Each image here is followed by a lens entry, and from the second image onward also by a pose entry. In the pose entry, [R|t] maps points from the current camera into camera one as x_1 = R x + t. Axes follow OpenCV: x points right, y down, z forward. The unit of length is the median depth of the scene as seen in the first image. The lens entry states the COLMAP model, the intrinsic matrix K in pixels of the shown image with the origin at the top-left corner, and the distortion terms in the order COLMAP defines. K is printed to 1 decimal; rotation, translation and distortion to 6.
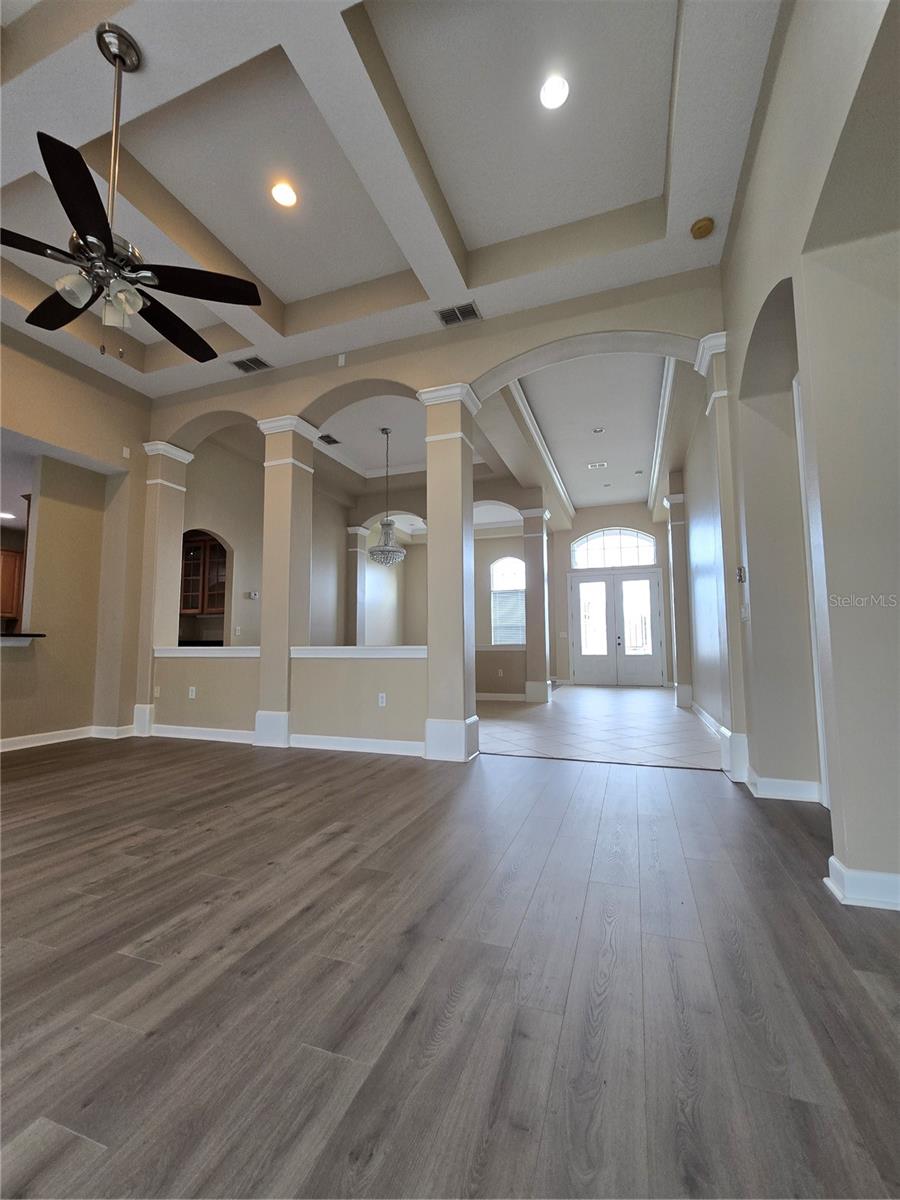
lens RADIAL K [[493.5, 0, 452.1], [0, 493.5, 600.2], [0, 0, 1]] dist [-0.001729, -0.000021]
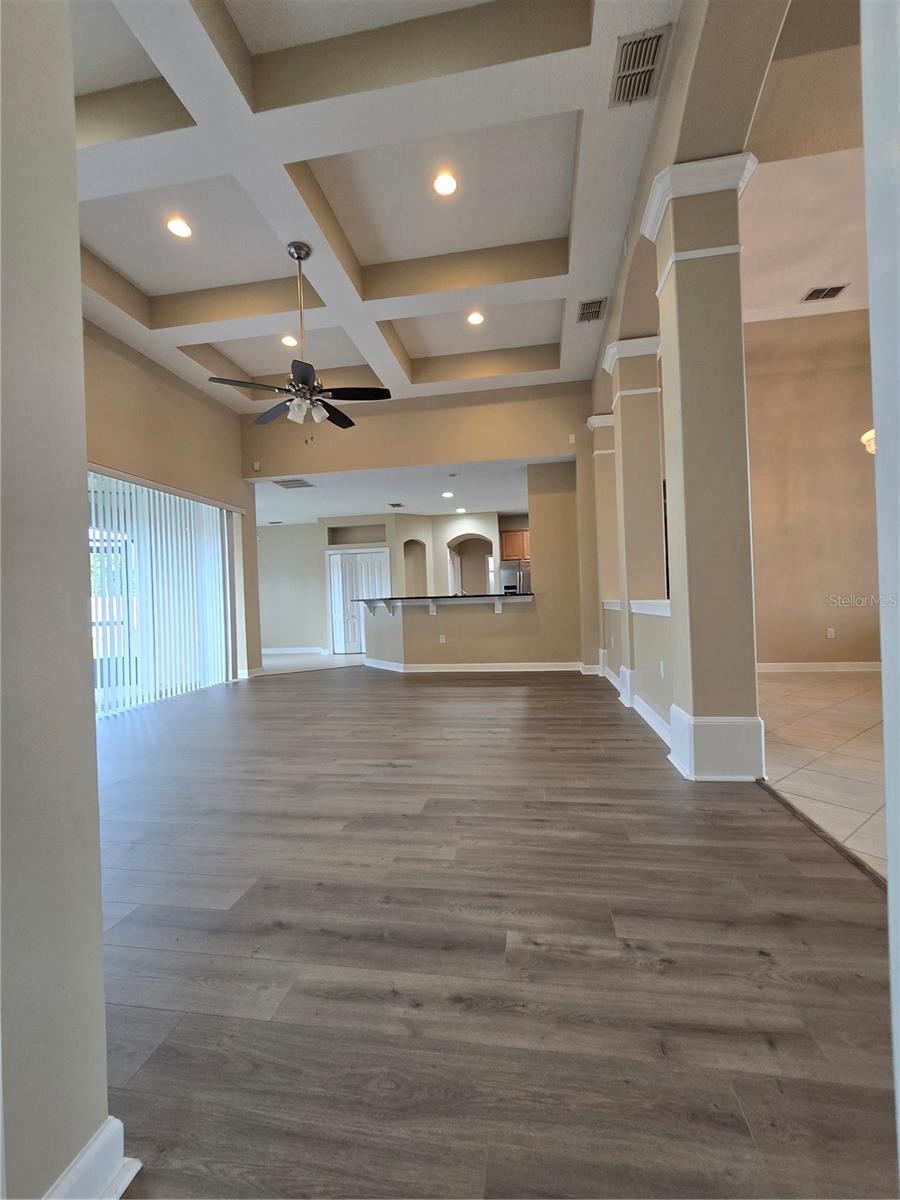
lens RADIAL K [[493.5, 0, 456.5], [0, 493.5, 601.4], [0, 0, 1]] dist [-0.001729, -0.000021]
pose [[0.191707, -0.005284, -0.981438, 0.949601], [0.120028, 0.992605, 0.018102, 0.075728], [0.974085, -0.121270, 0.190924, 0.954740]]
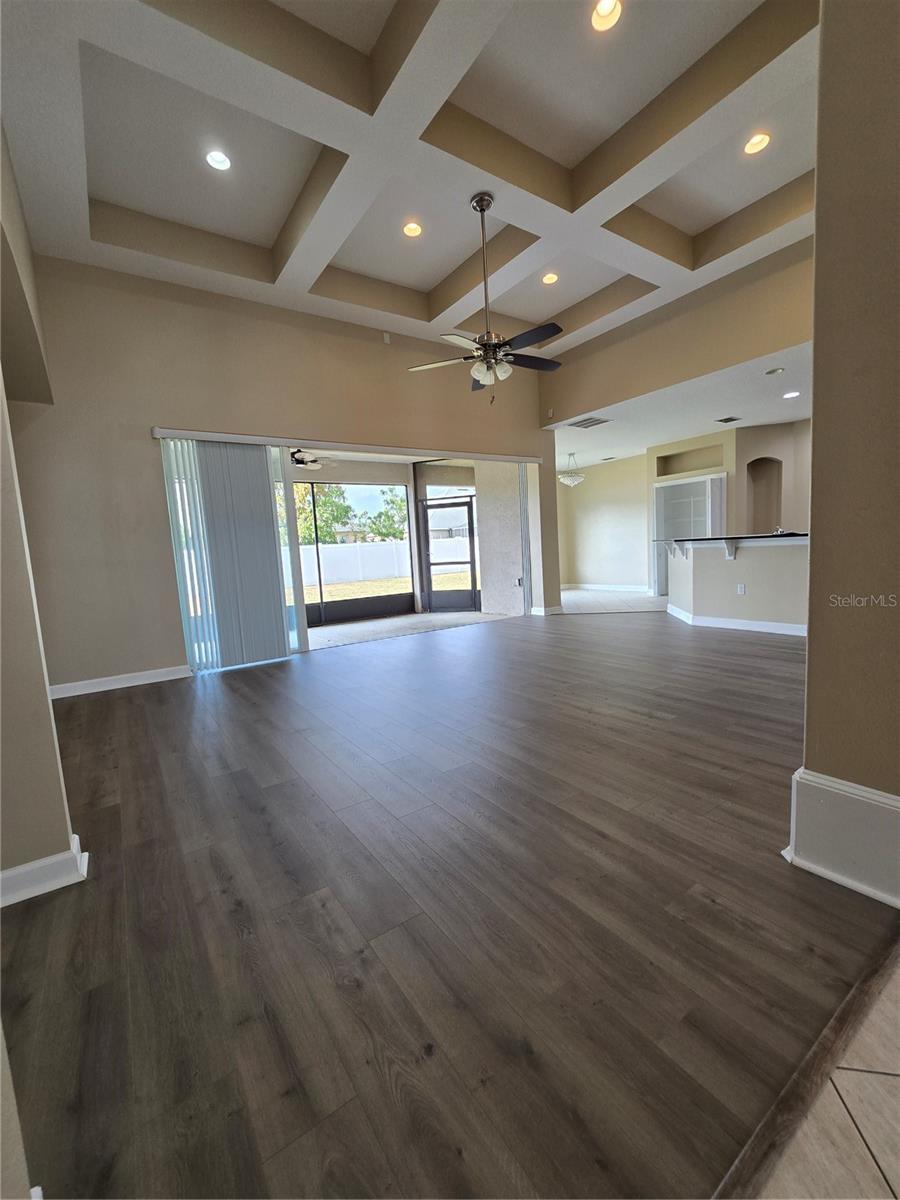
lens RADIAL K [[493.5, 0, 454.0], [0, 493.5, 604.8], [0, 0, 1]] dist [-0.001729, -0.000021]
pose [[-0.575473, 0.129427, -0.807515, 0.790143], [0.133756, 0.988997, 0.063194, 0.078041], [0.806809, -0.071643, -0.586453, 1.622417]]
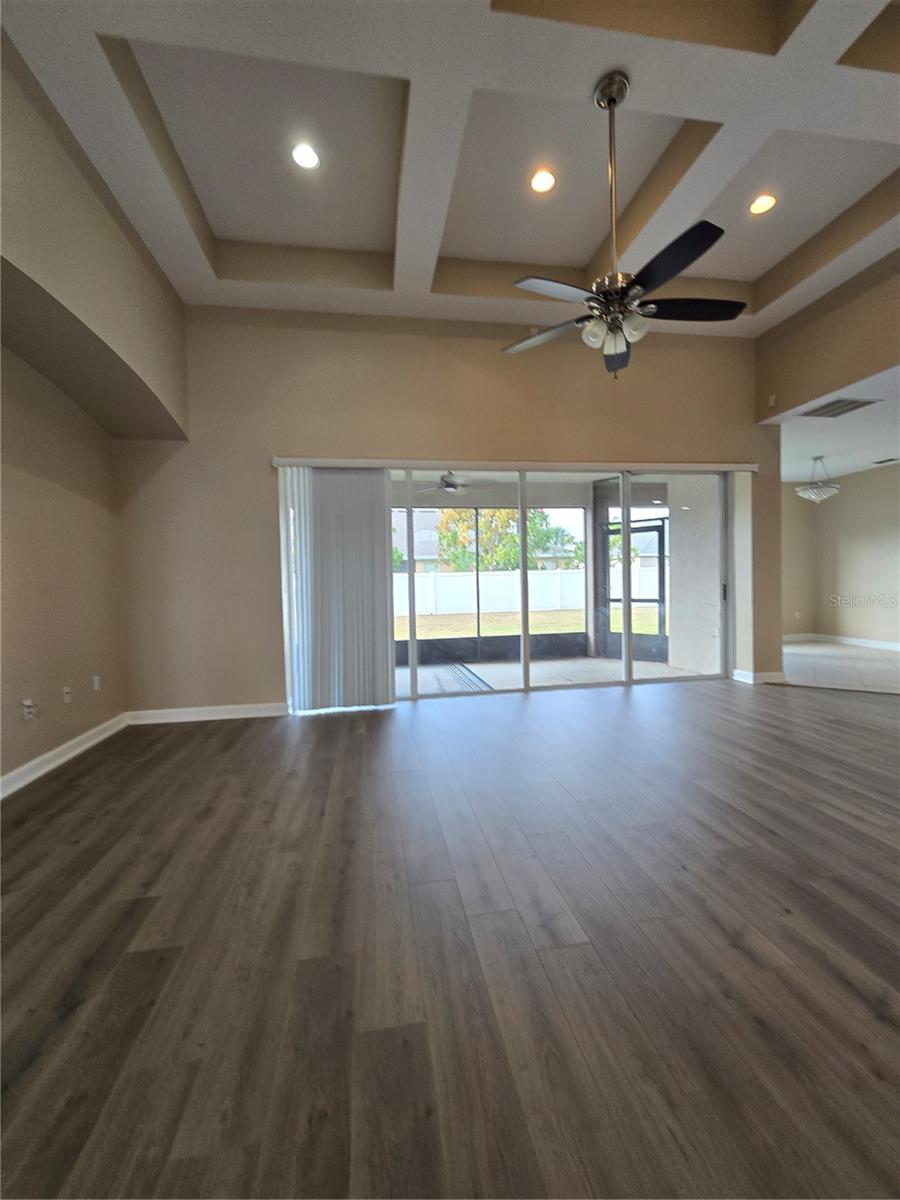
lens RADIAL K [[493.5, 0, 451.7], [0, 493.5, 598.9], [0, 0, 1]] dist [-0.001729, -0.000021]
pose [[-0.870403, 0.043965, -0.490373, 0.206942], [0.074758, 0.996258, -0.043373, 0.038164], [0.486631, -0.074411, -0.870433, 1.546054]]
